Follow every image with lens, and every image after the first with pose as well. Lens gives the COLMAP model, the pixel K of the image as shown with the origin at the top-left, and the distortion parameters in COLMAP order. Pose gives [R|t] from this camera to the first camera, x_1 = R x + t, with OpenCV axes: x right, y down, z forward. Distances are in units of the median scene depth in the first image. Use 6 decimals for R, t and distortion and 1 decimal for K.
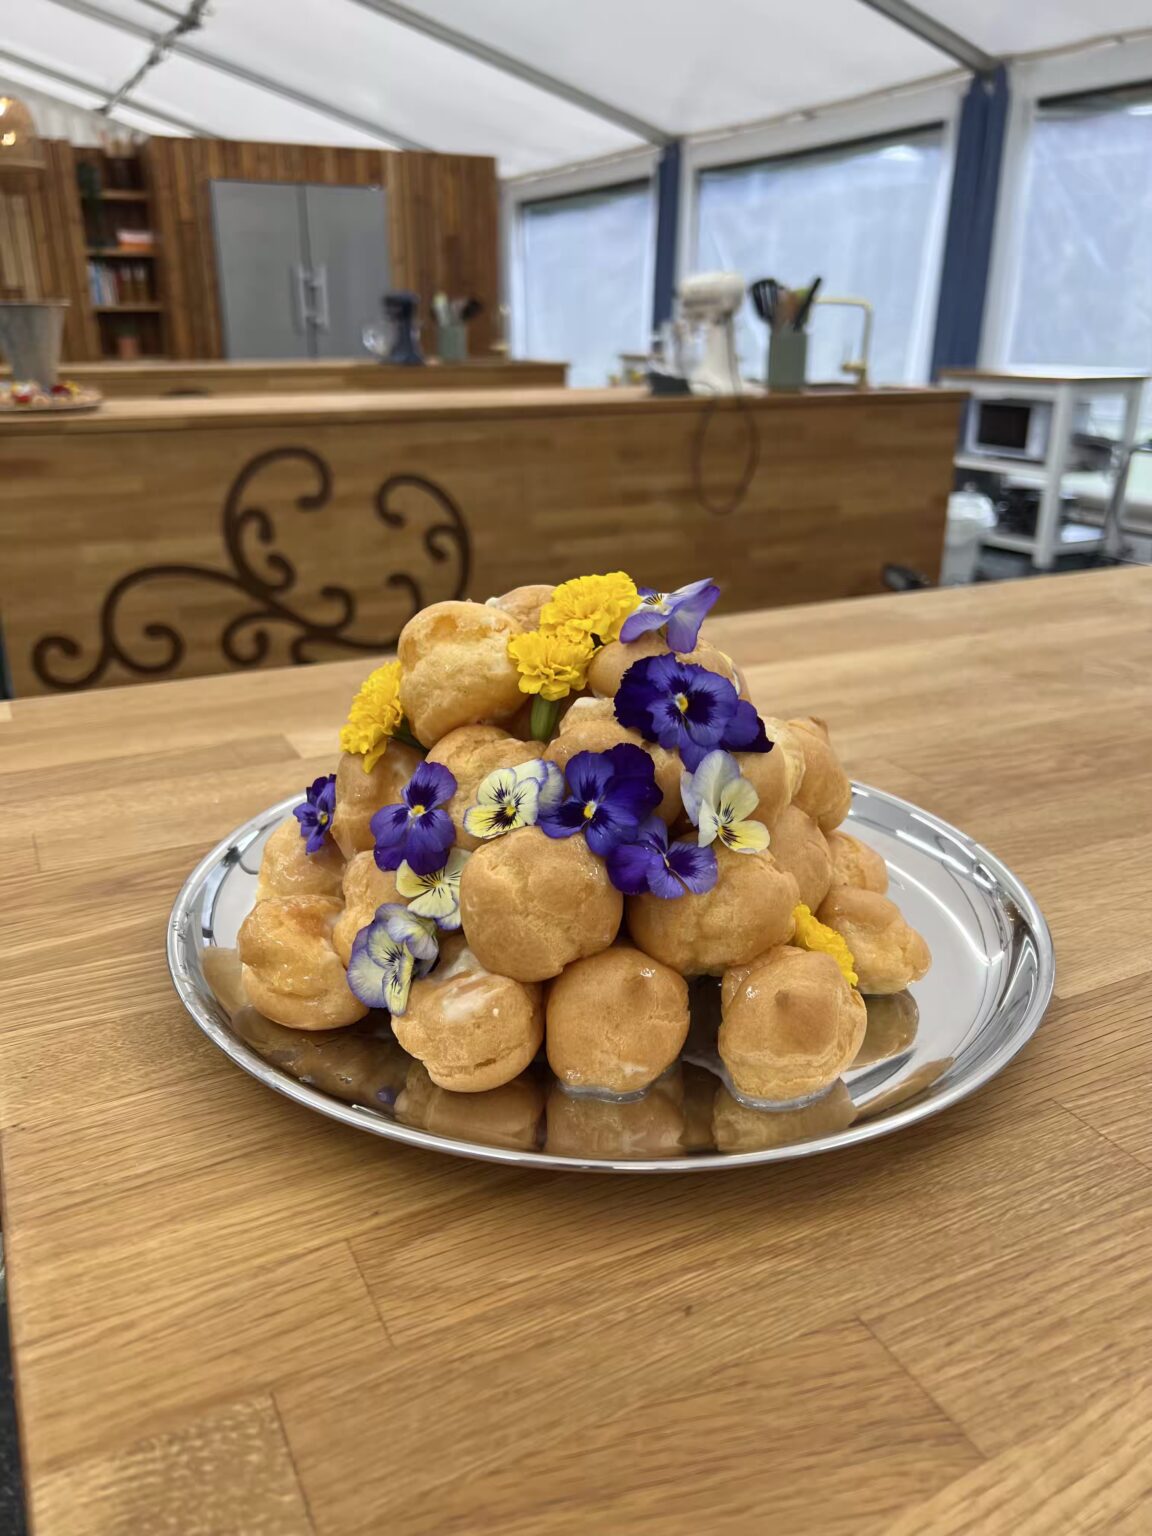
lens RADIAL K [[1149.9, 0, 571.4], [0, 1149.9, 770.9], [0, 0, 1]] dist [0.058009, -0.064390]
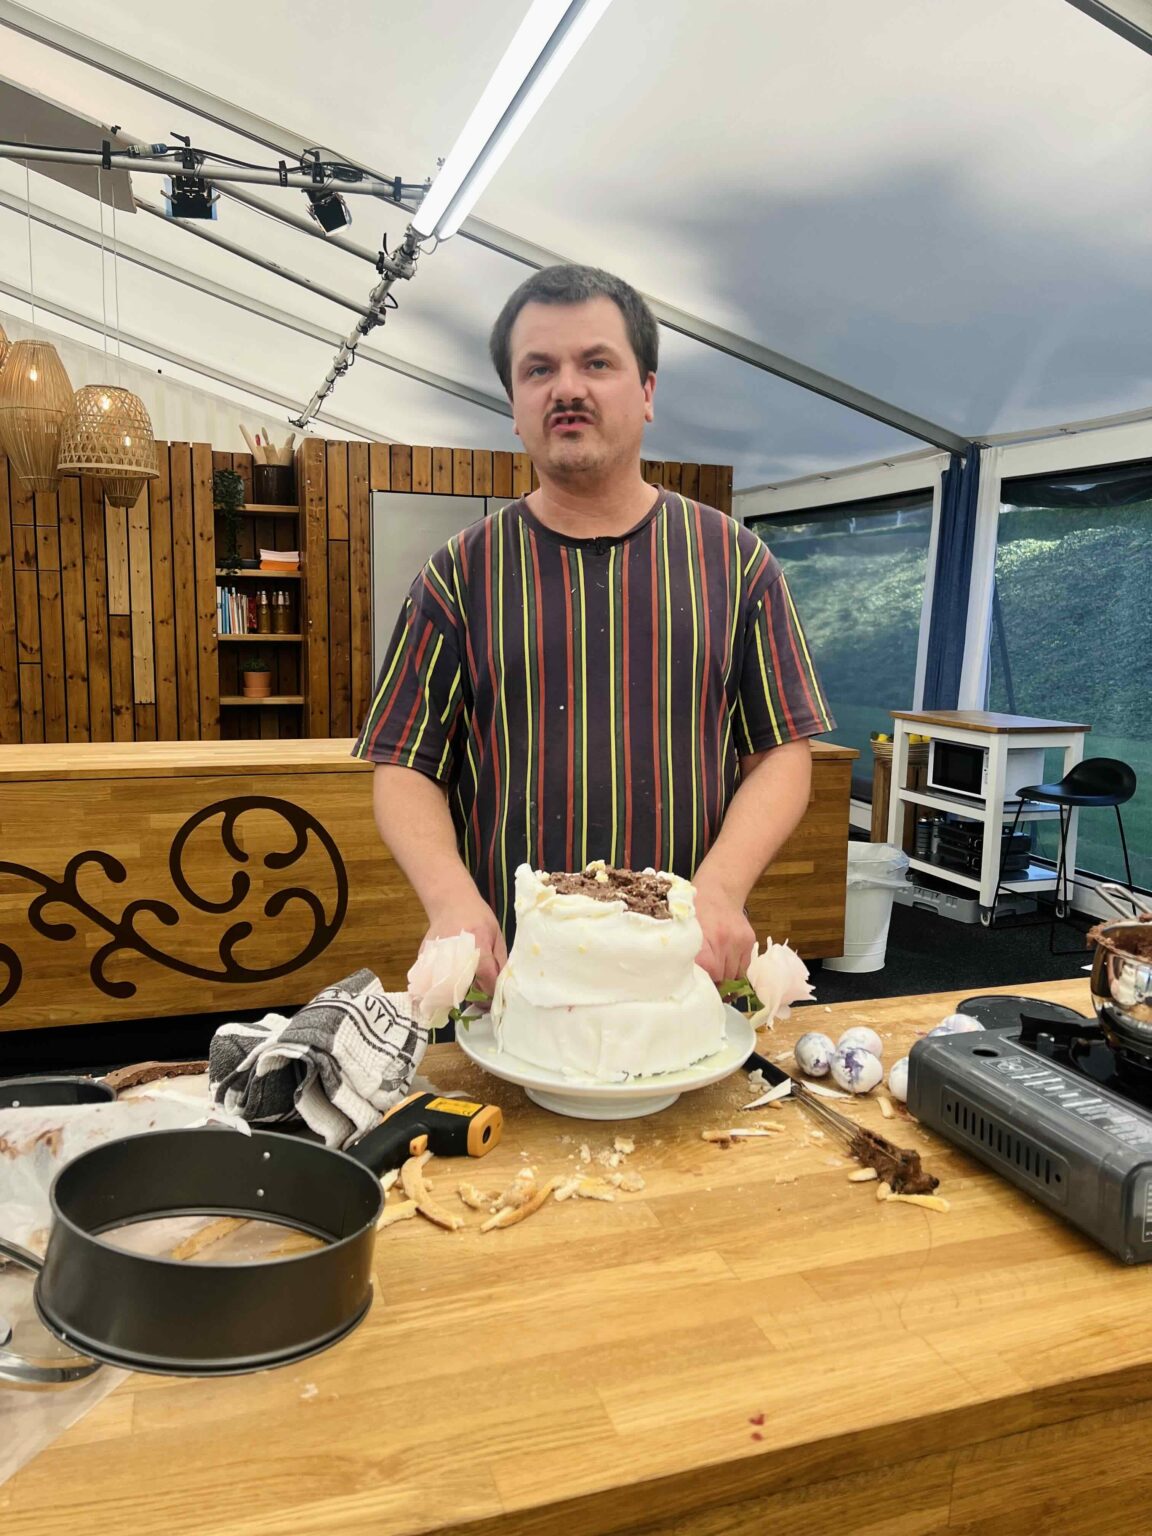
lens RADIAL K [[1149.9, 0, 623.5], [0, 1149.9, 761.3], [0, 0, 1]] dist [0.058009, -0.064390]
pose [[0.993462, 0.035105, -0.108634, -0.035854], [-0.060673, 0.968398, -0.241920, -0.126637], [0.096709, 0.246929, 0.964196, 0.257202]]
